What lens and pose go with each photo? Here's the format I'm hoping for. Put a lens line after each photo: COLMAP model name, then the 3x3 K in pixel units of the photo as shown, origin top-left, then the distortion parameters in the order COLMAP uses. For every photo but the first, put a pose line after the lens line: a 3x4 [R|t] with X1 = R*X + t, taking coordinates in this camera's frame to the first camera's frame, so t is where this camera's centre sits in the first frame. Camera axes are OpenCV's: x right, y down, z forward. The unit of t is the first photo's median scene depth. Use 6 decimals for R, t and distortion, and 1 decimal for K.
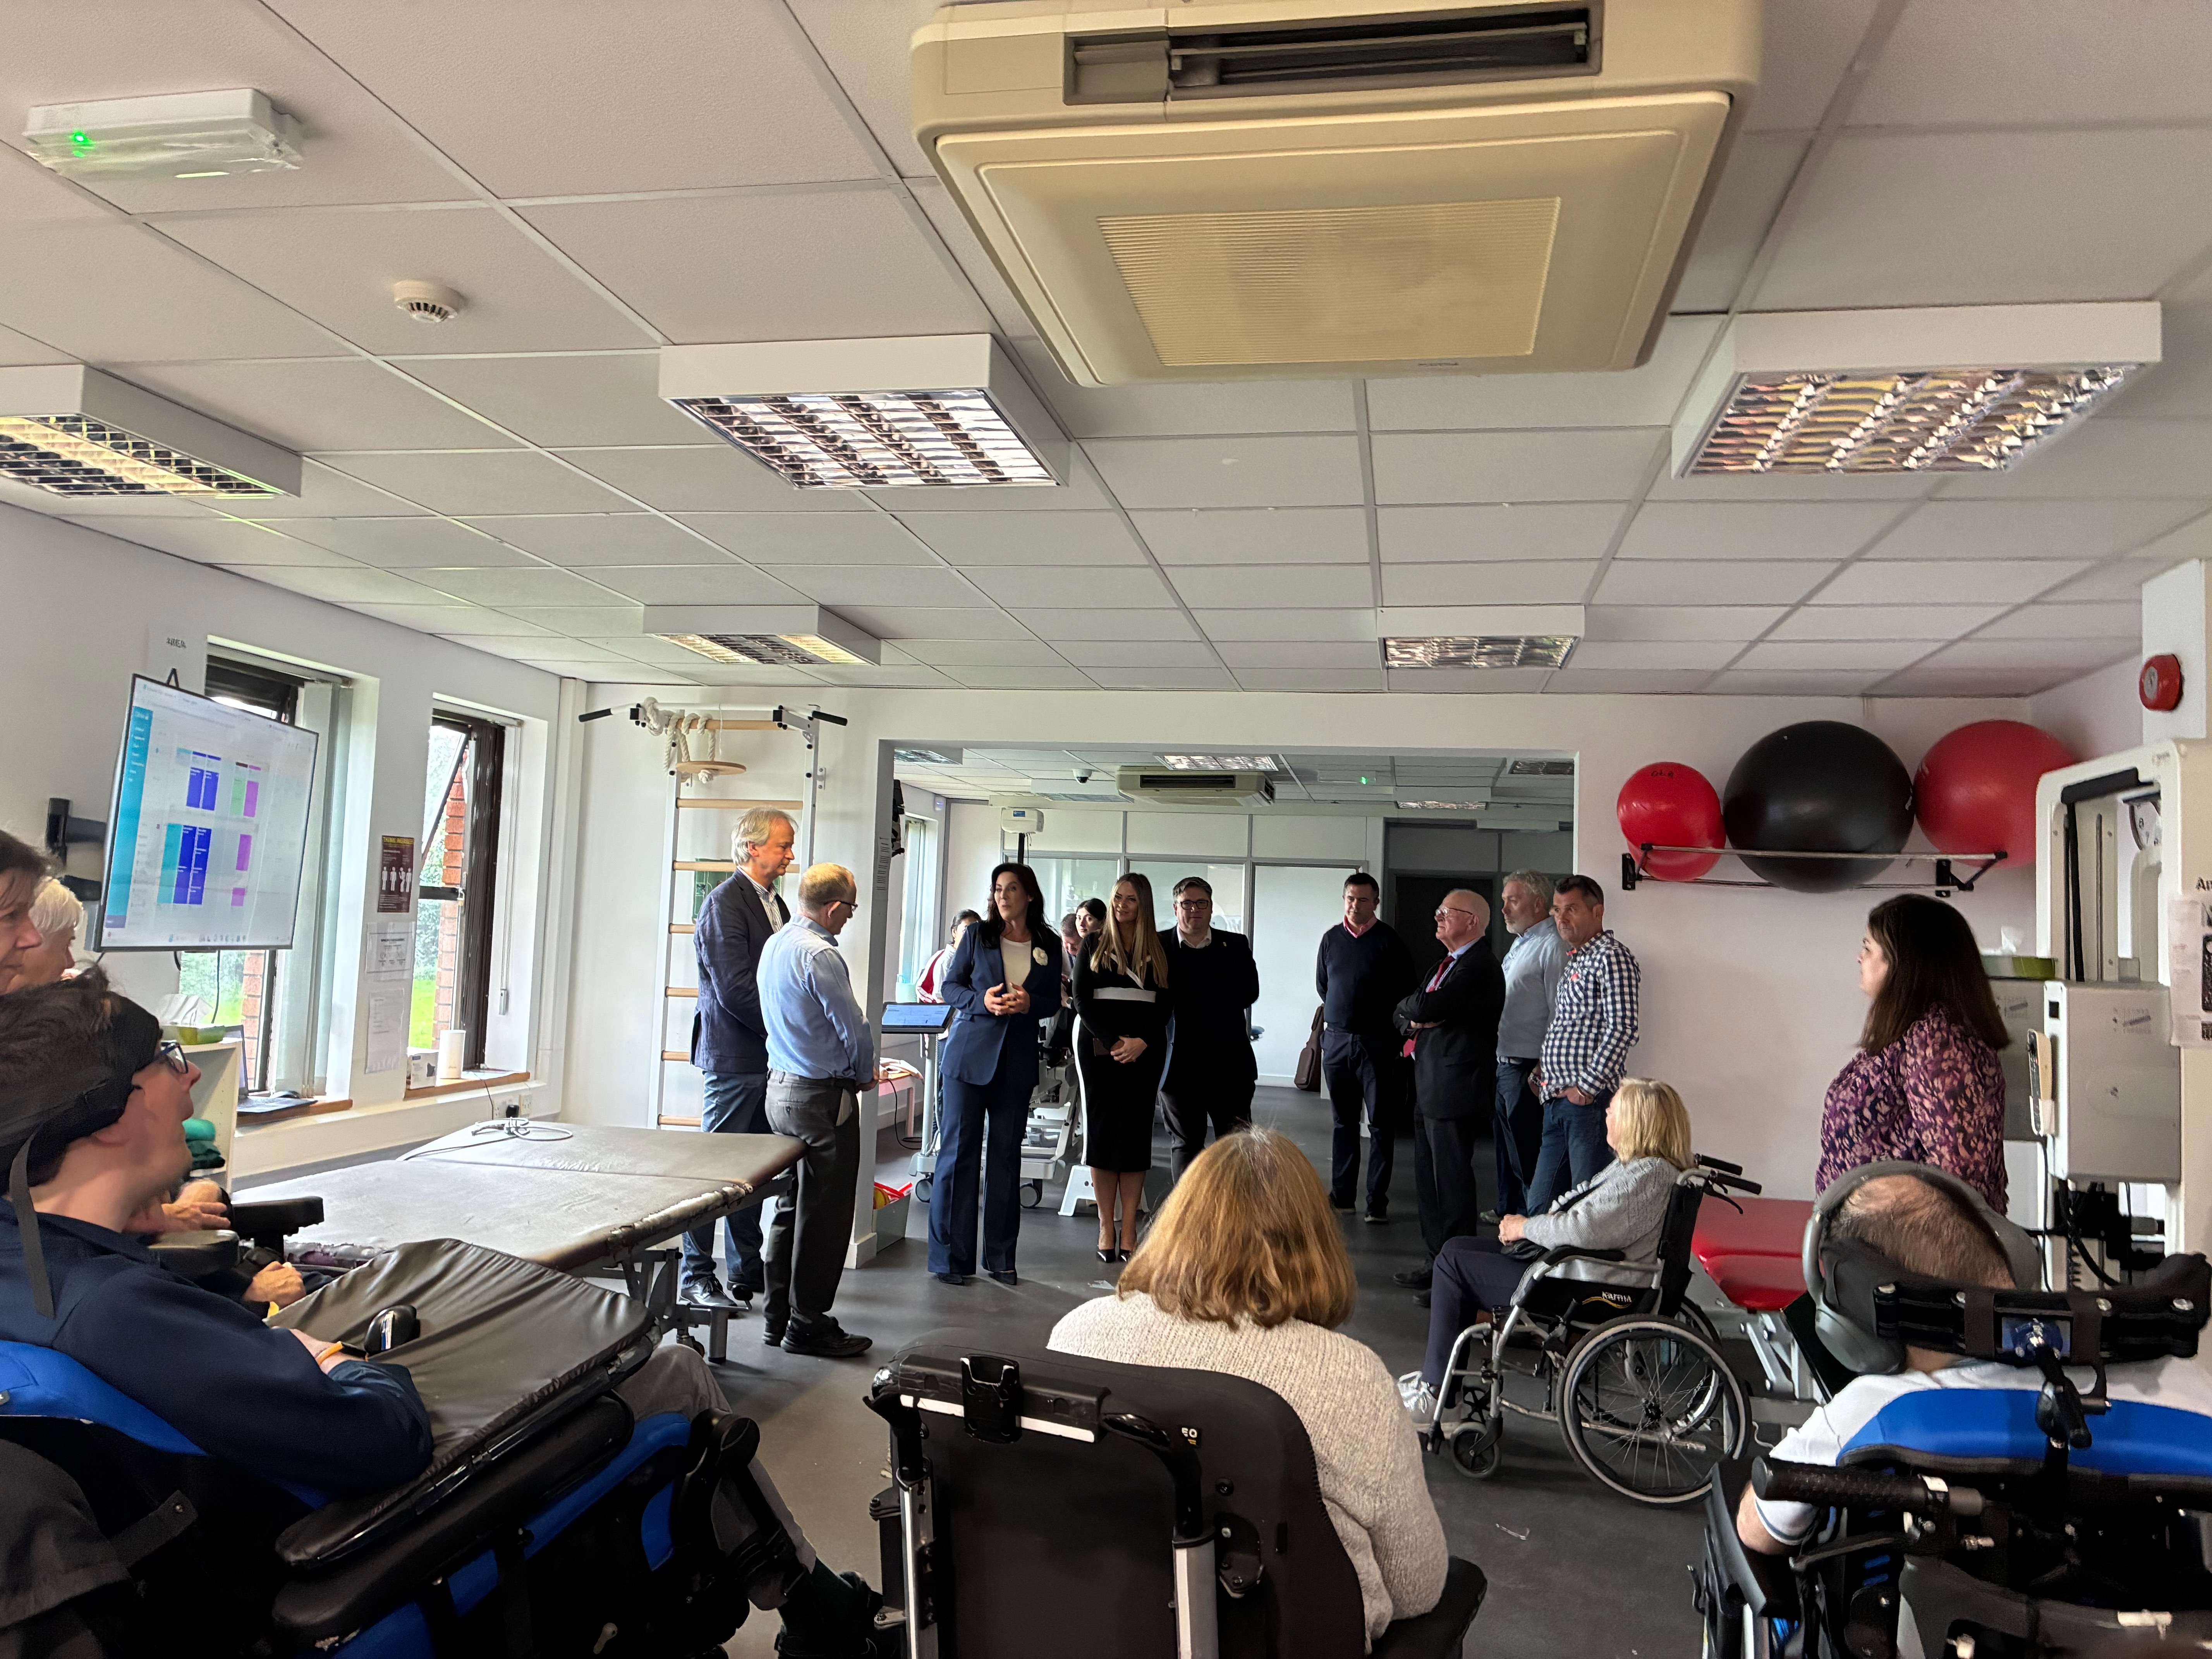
lens RADIAL K [[1682.7, 0, 1106.0], [0, 1682.7, 829.5], [0, 0, 1]] dist [0.005562, -0.002463]
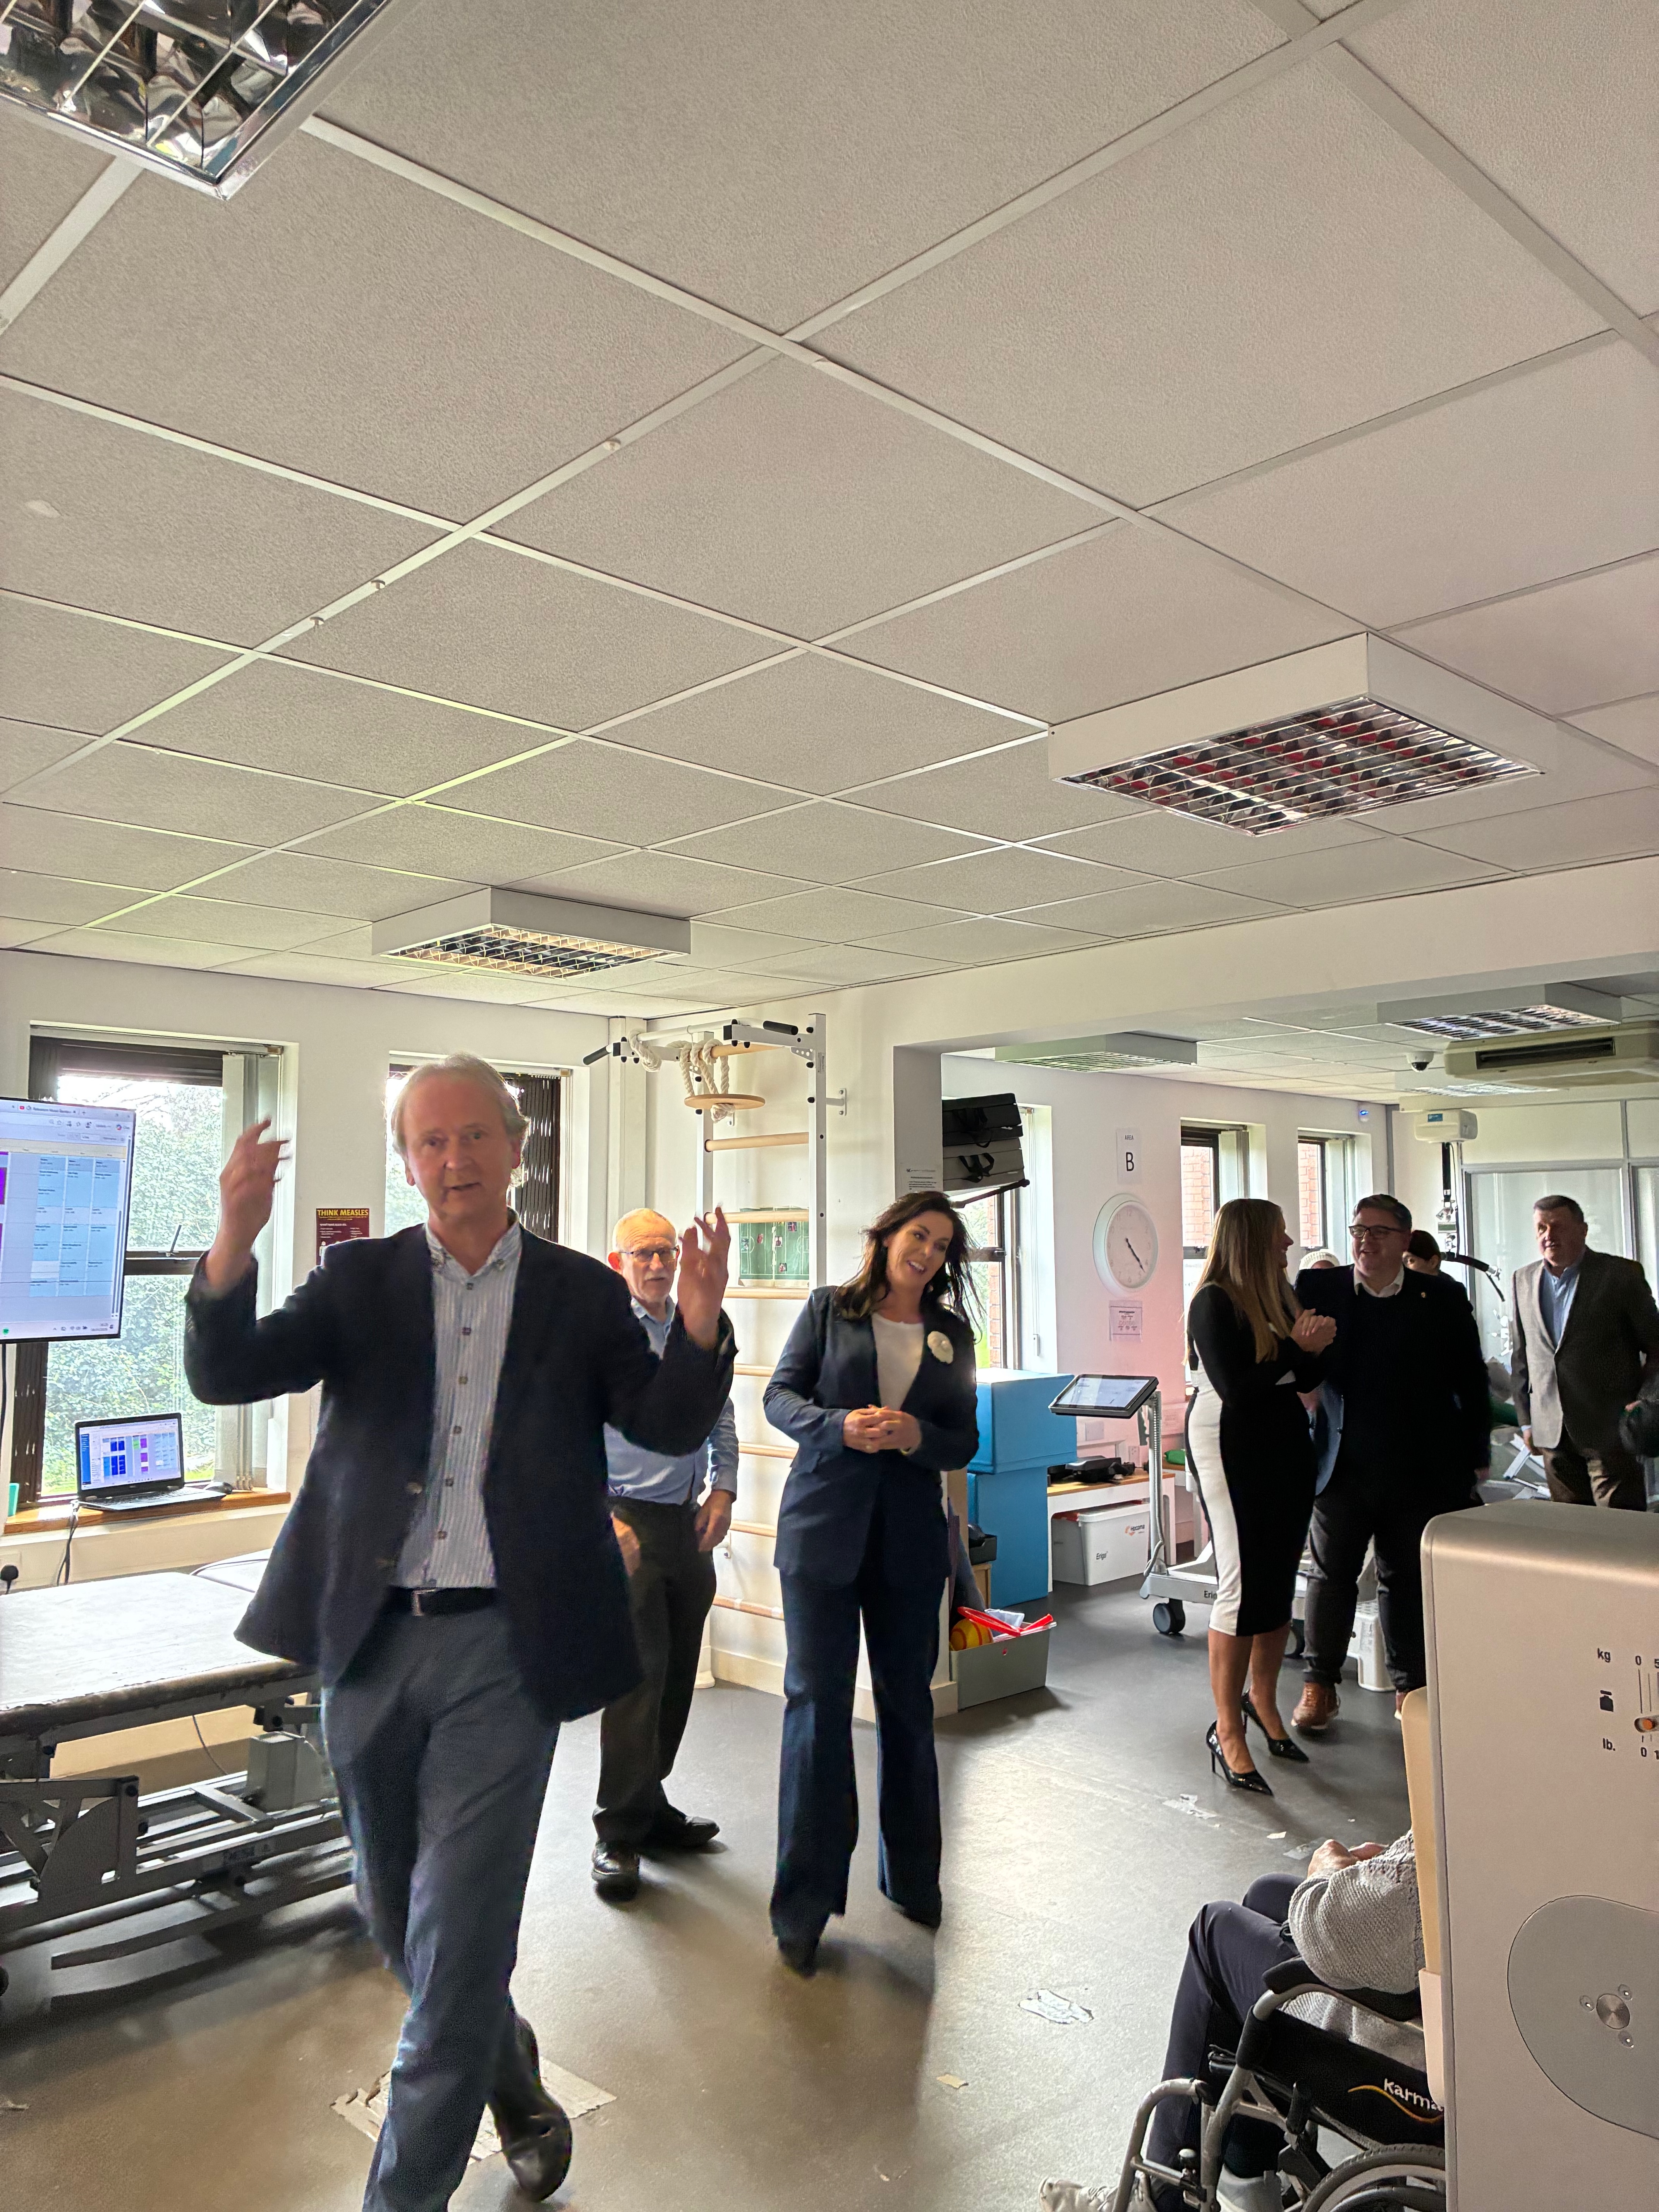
lens RADIAL K [[1682.7, 0, 829.5], [0, 1682.7, 1106.0], [0, 0, 1]] dist [0.005562, -0.002463]
pose [[0.808438, -0.091717, -0.581392, 0.295283], [0.071186, 0.995769, -0.058102, 0.018073], [0.584261, 0.005585, 0.811547, 0.344648]]
